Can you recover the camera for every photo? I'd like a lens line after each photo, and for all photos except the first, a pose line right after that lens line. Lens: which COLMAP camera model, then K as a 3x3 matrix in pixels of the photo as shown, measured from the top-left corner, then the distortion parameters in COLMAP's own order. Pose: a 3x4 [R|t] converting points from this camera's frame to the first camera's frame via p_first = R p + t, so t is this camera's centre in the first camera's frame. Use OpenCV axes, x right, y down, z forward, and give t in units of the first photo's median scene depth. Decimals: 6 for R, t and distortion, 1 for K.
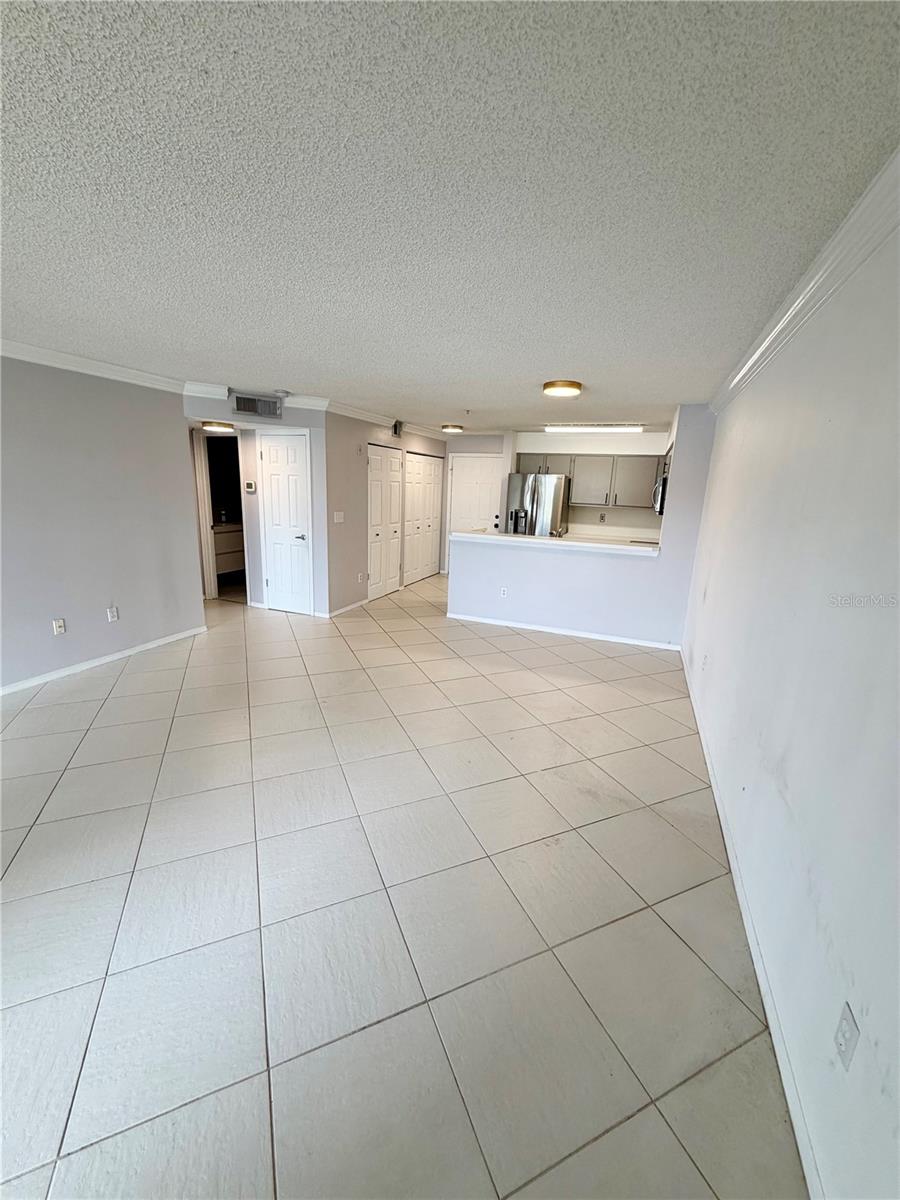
lens RADIAL K [[480.0, 0, 450.0], [0, 480.0, 600.0], [0, 0, 1]] dist [-0.001312, -0.000011]
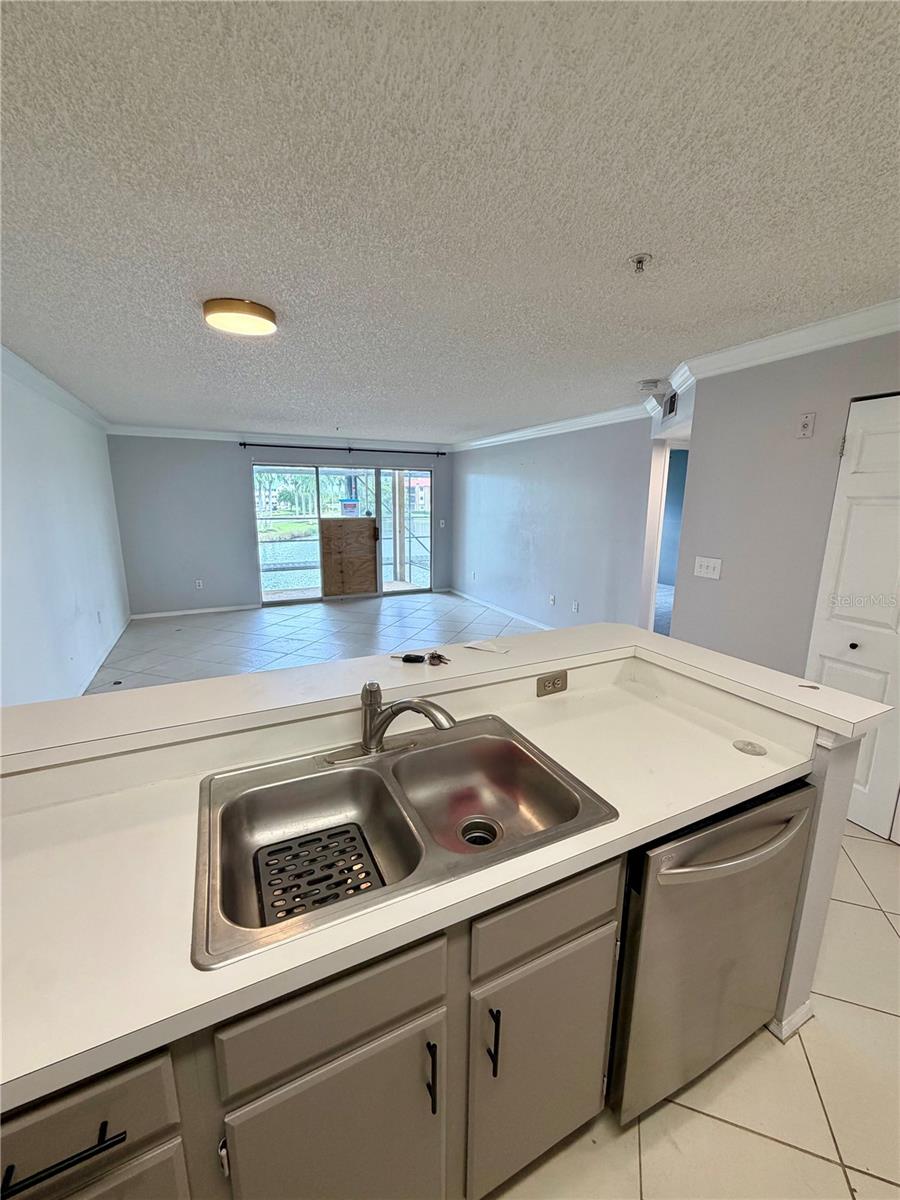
lens RADIAL K [[480.0, 0, 450.0], [0, 480.0, 600.0], [0, 0, 1]] dist [-0.001312, -0.000011]
pose [[-0.677340, 0.109233, -0.727515, 0.348567], [-0.203217, 0.922656, 0.327734, -0.251845], [0.707045, 0.369831, -0.602754, 1.114793]]
